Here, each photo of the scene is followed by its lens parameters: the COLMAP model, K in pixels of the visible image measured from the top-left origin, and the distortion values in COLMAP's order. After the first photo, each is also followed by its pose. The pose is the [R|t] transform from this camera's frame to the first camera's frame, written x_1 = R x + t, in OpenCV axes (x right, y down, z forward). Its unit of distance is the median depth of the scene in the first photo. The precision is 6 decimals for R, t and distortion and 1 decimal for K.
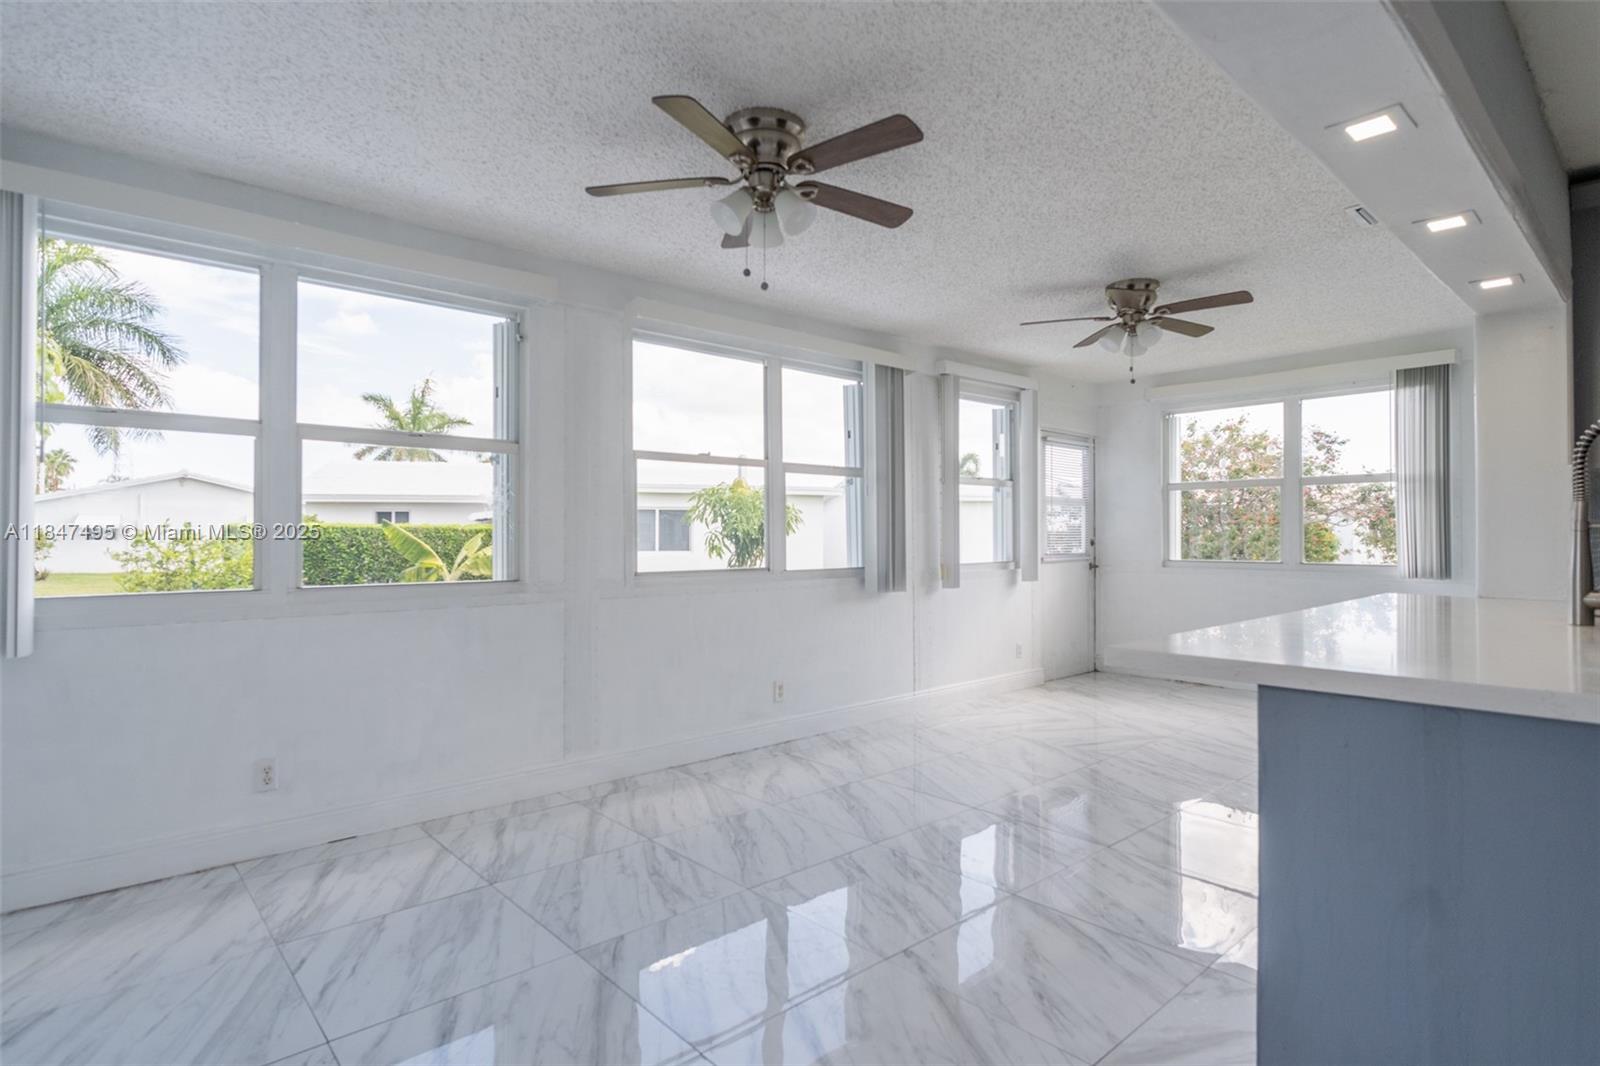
lens RADIAL K [[826.6, 0, 807.6], [0, 826.6, 531.5], [0, 0, 1]] dist [-0.006641, -0.000049]
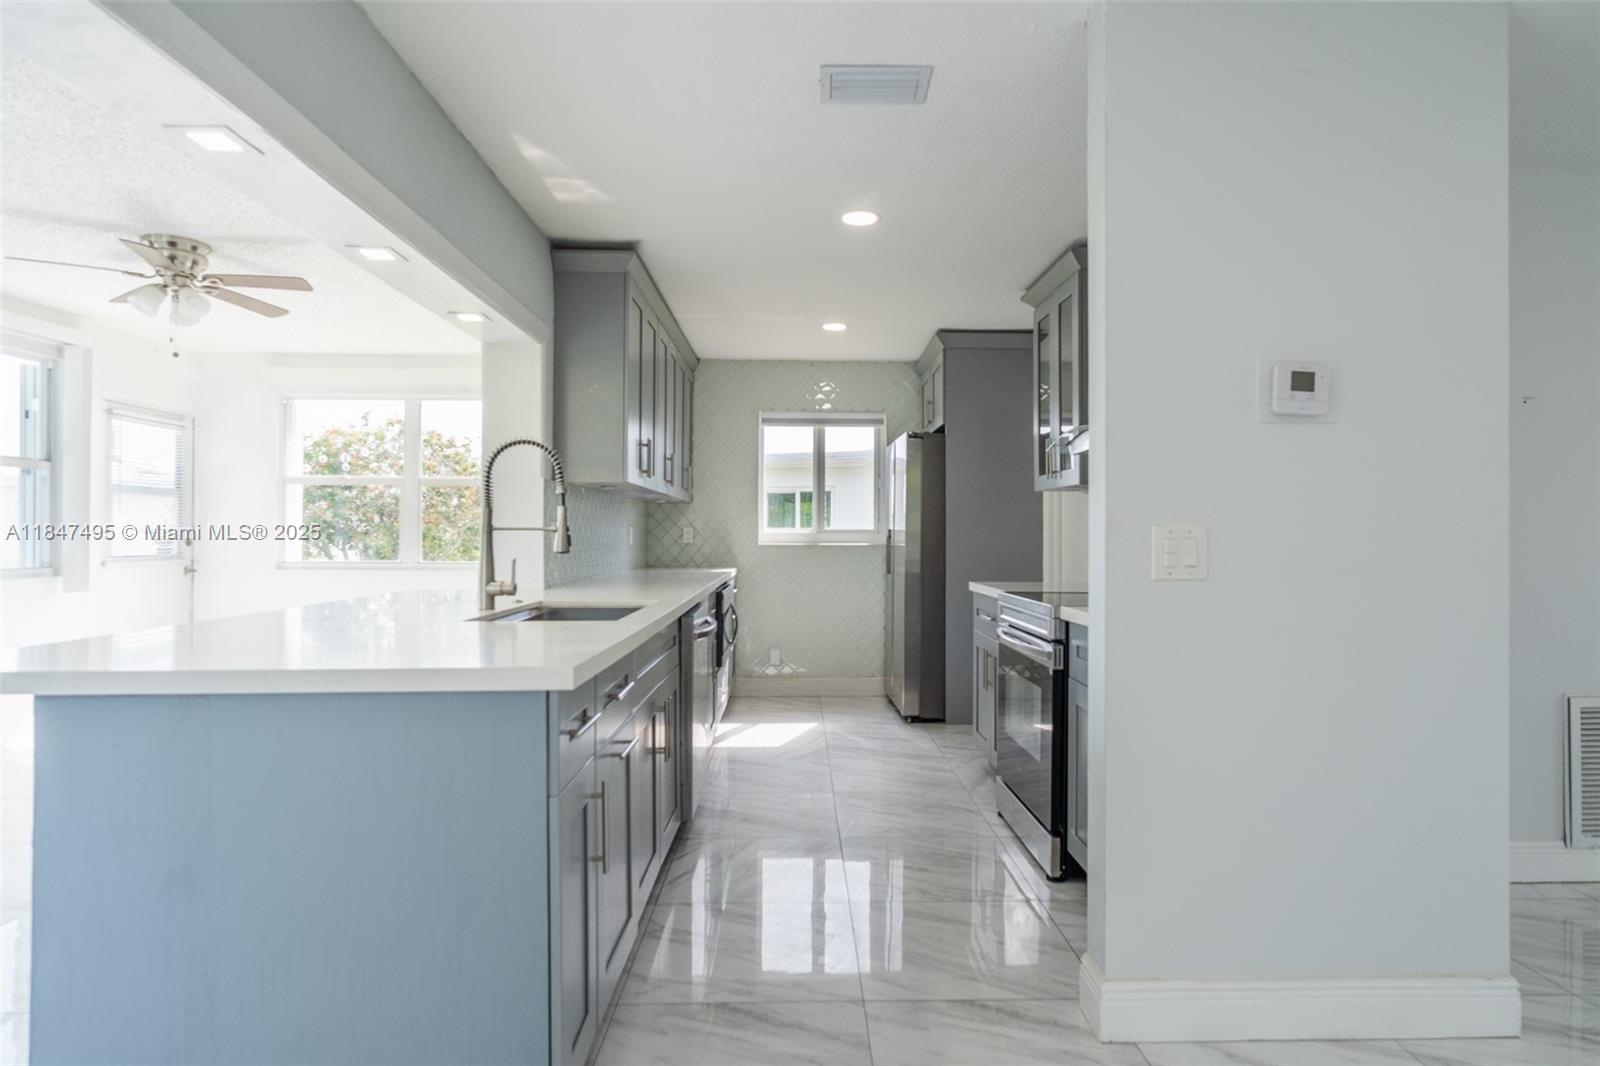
lens RADIAL K [[889.3, 0, 822.8], [0, 889.3, 530.8], [0, 0, 1]] dist [-0.000254, -0.000444]
pose [[0.648787, 0.008327, 0.760925, 0.131309], [-0.008917, 0.999955, -0.003340, -0.001309], [-0.760918, -0.004619, 0.648831, -0.117944]]
